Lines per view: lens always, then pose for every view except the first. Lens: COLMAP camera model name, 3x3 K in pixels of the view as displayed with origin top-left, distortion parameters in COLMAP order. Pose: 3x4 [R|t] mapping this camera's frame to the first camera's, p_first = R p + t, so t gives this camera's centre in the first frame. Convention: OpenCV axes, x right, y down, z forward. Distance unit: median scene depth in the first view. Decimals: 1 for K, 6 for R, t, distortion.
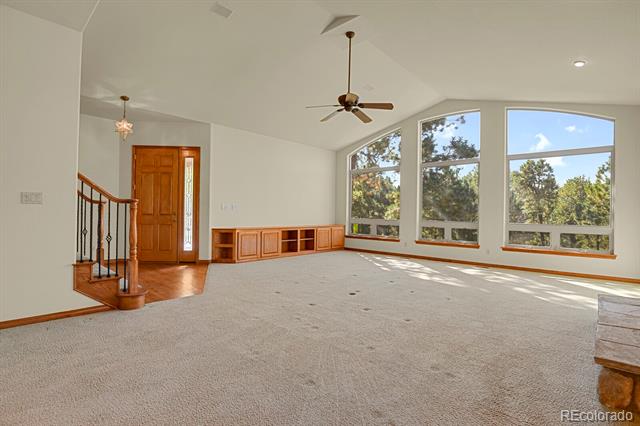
lens RADIAL K [[317.8, 0, 325.6], [0, 317.8, 211.0], [0, 0, 1]] dist [-0.000765, 0.000179]
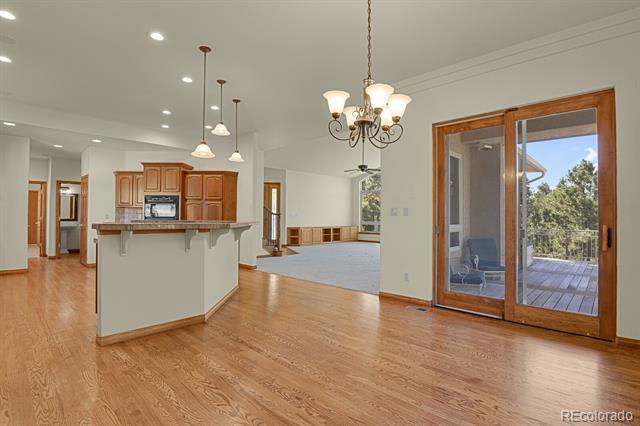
lens RADIAL K [[317.8, 0, 325.6], [0, 317.8, 211.0], [0, 0, 1]] dist [-0.000765, 0.000179]
pose [[0.999844, -0.007674, -0.015882, -0.094669], [0.007434, 0.999858, -0.015122, -0.007945], [0.015996, 0.015002, 0.999760, -0.735220]]
